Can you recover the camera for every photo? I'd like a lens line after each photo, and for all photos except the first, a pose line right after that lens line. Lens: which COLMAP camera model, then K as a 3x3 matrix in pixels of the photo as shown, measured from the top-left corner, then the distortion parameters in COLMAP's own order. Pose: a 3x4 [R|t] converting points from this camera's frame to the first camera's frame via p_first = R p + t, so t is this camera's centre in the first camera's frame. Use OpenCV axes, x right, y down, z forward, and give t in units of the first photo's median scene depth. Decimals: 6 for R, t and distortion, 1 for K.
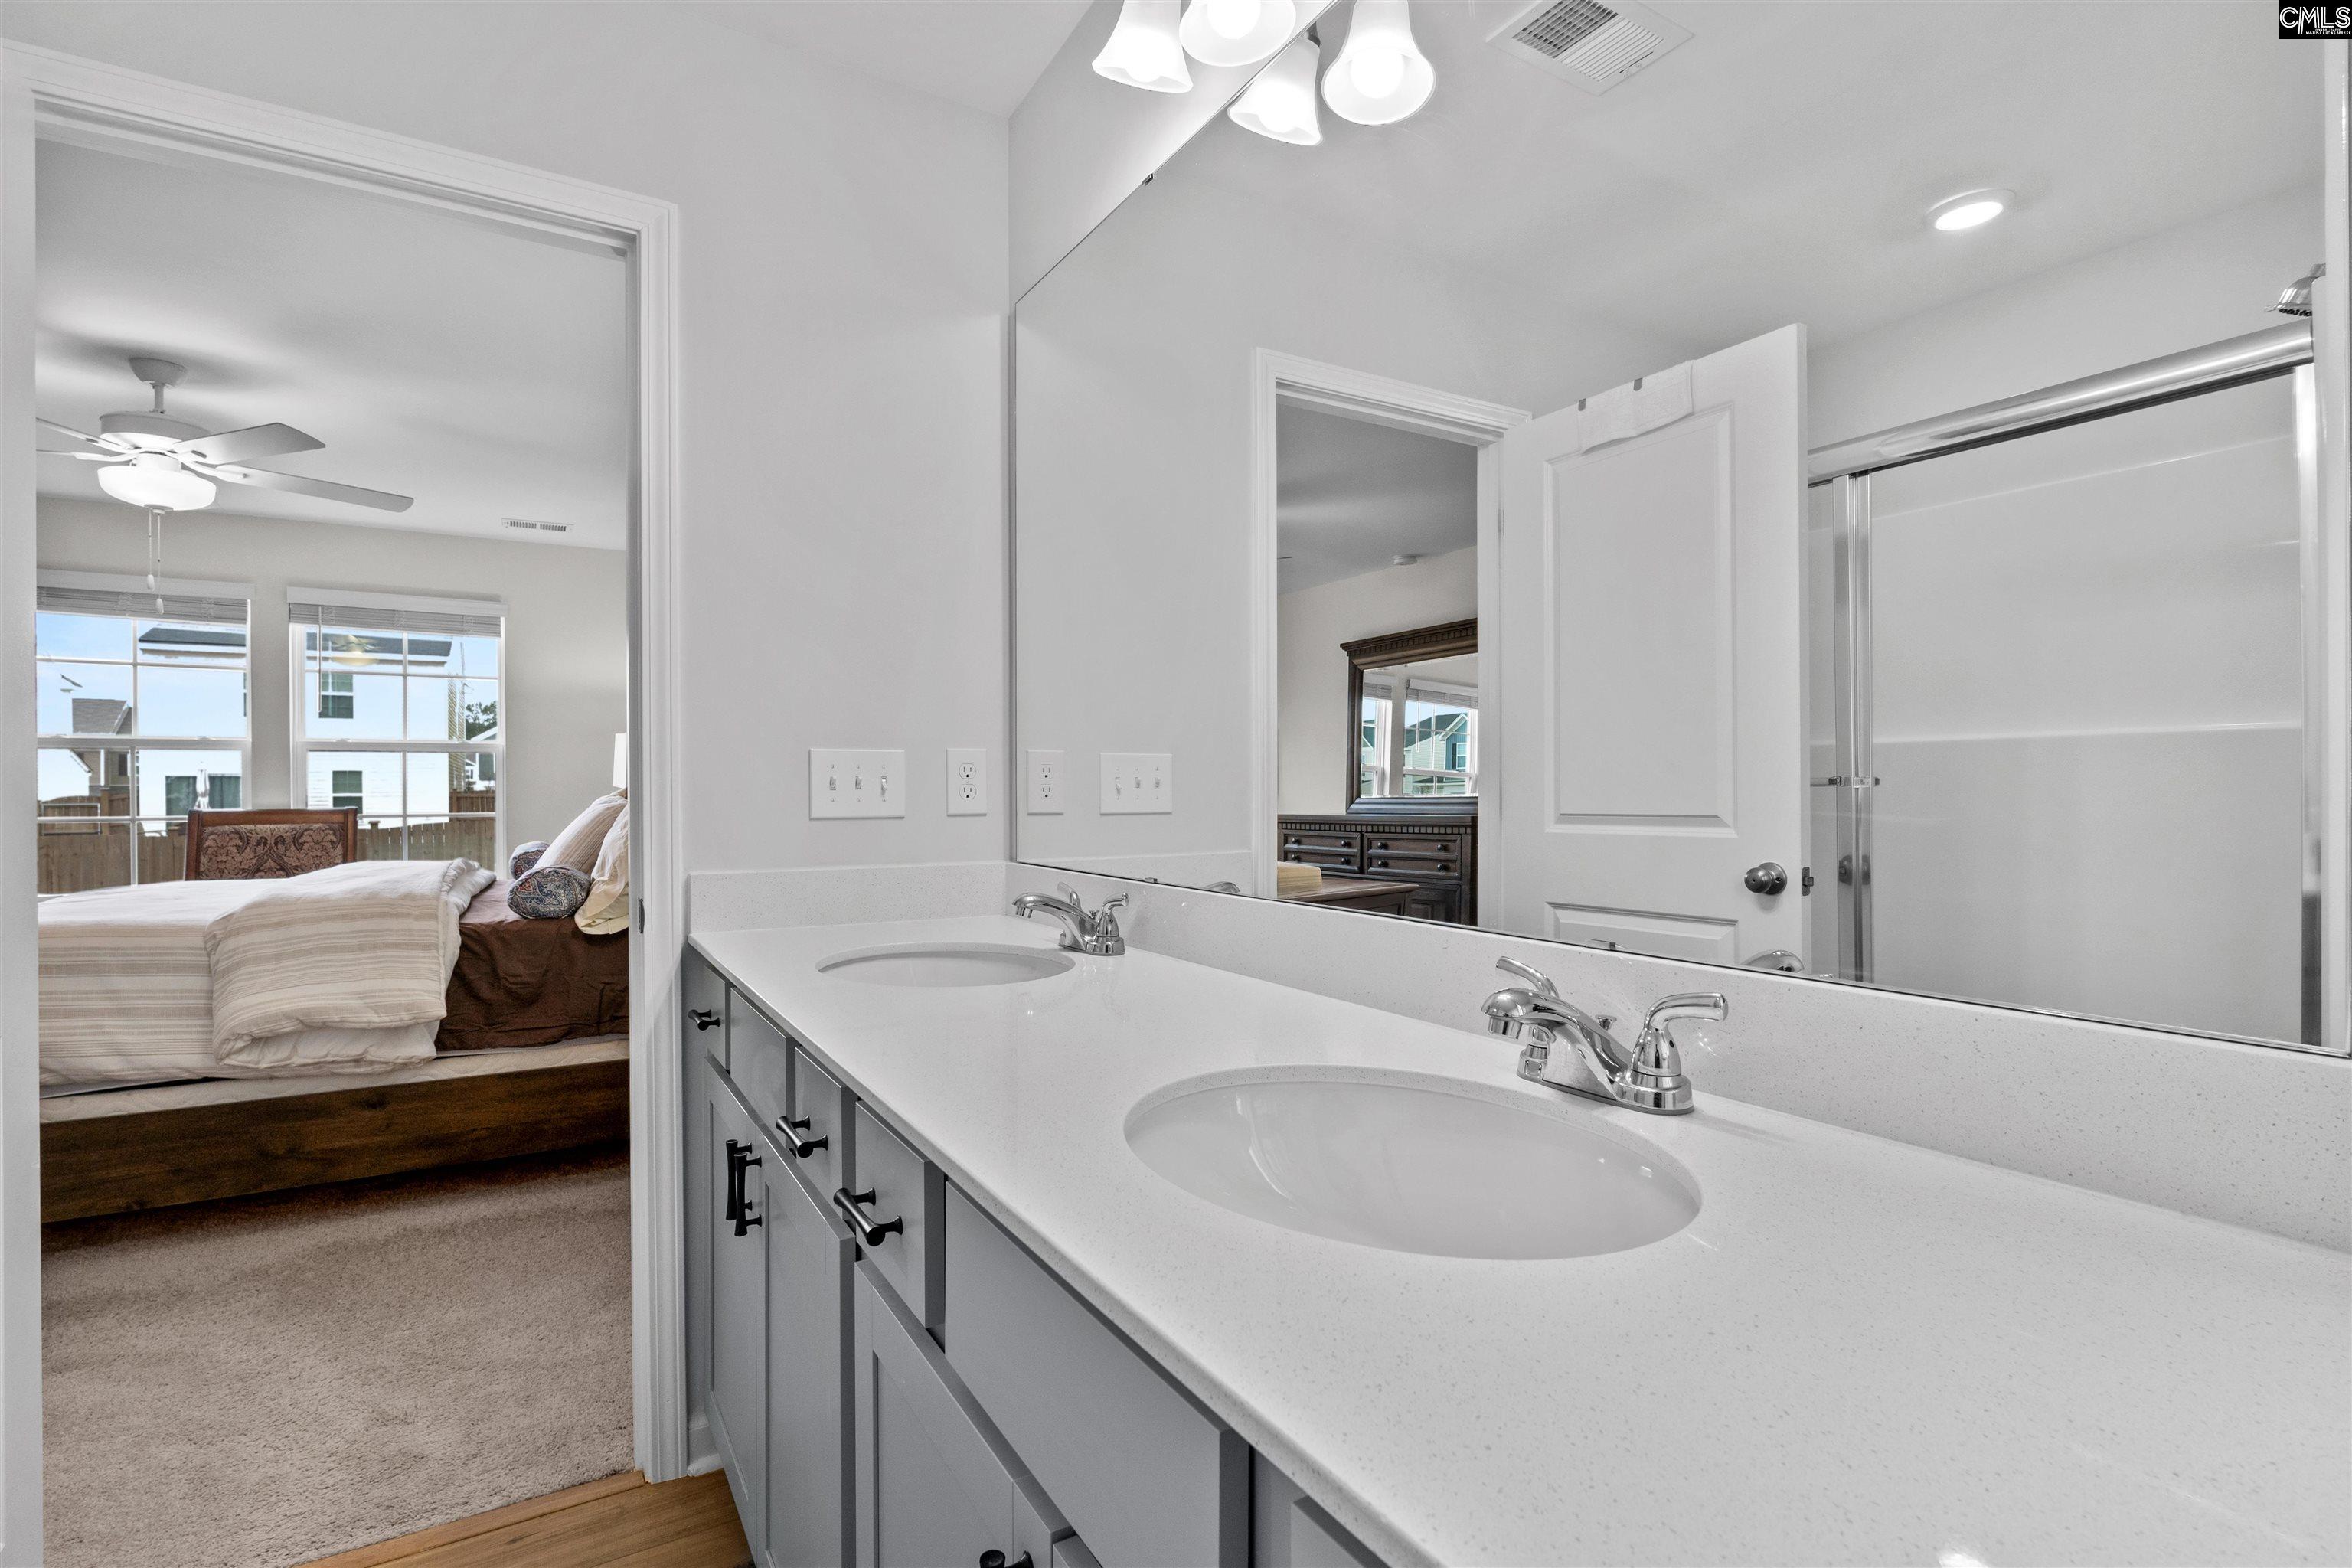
lens RADIAL K [[1094.4, 0, 1181.7], [0, 1094.4, 788.1], [0, 0, 1]] dist [0.006054, 0.000575]
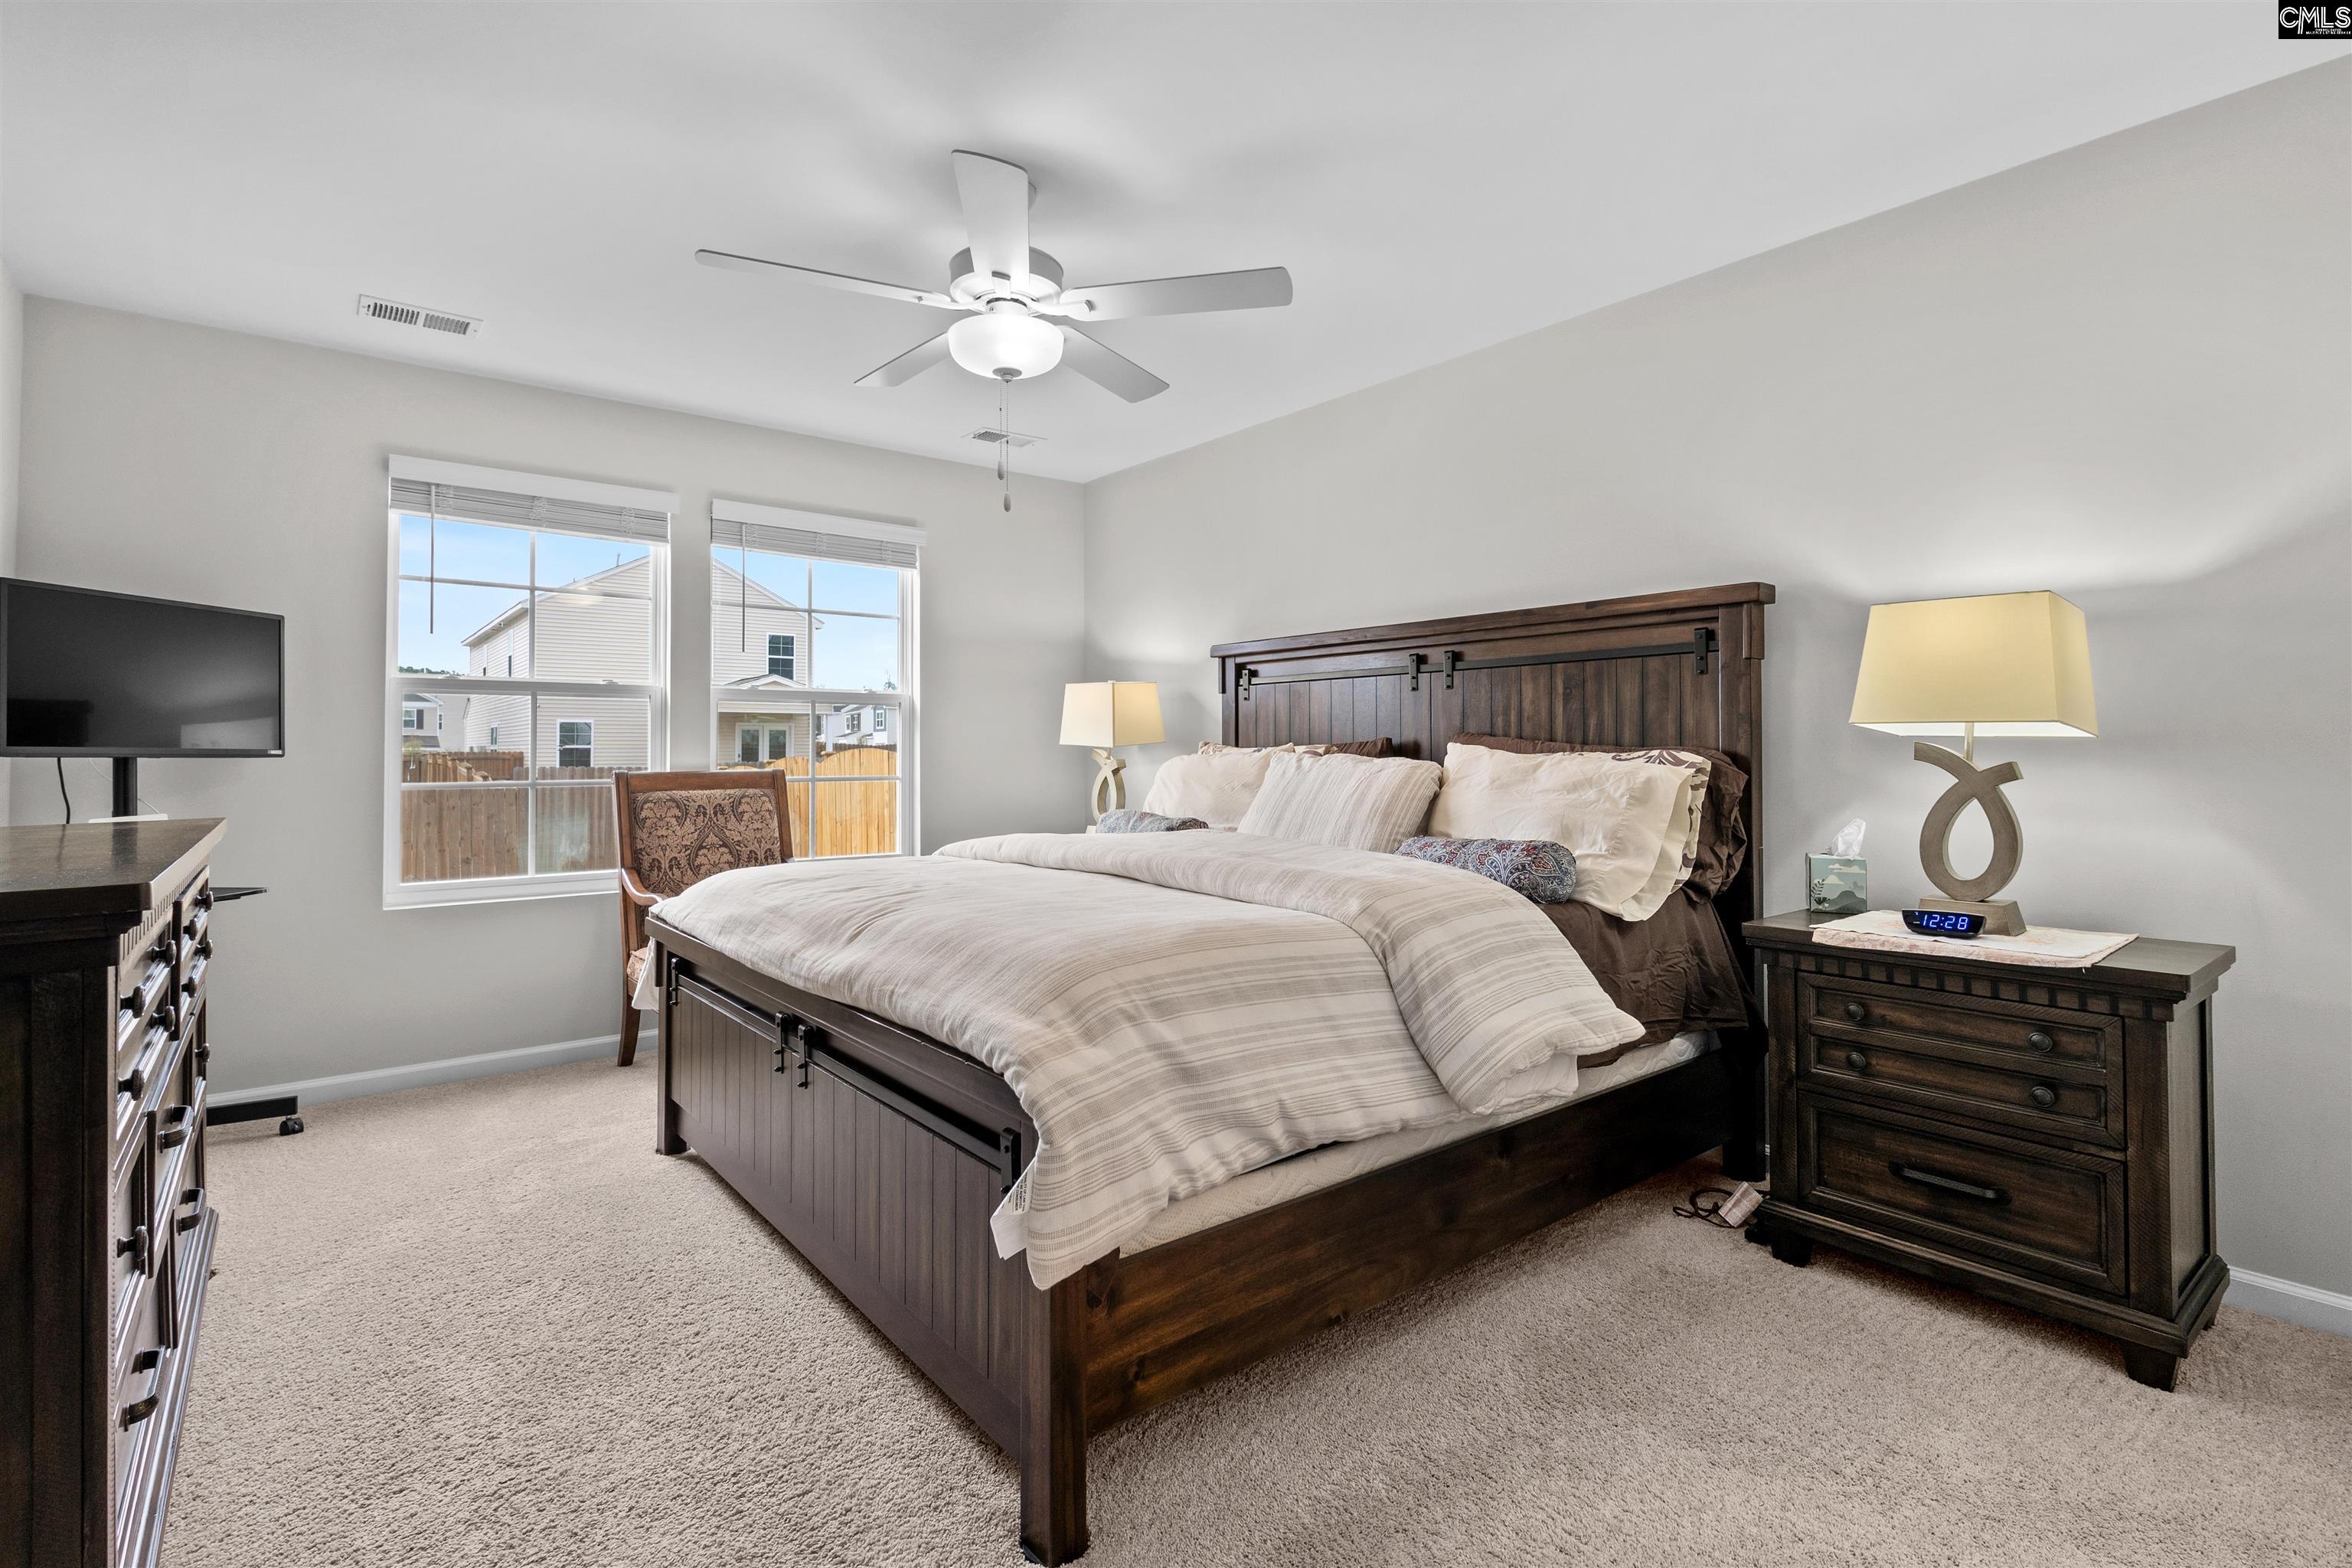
lens RADIAL K [[1094.4, 0, 1163.2], [0, 1094.4, 778.4], [0, 0, 1]] dist [0.006054, 0.000575]
pose [[0.994212, -0.000029, 0.107438, -0.581856], [-0.001622, 0.999882, 0.015283, 0.011443], [-0.107425, -0.015369, 0.994094, 0.158385]]
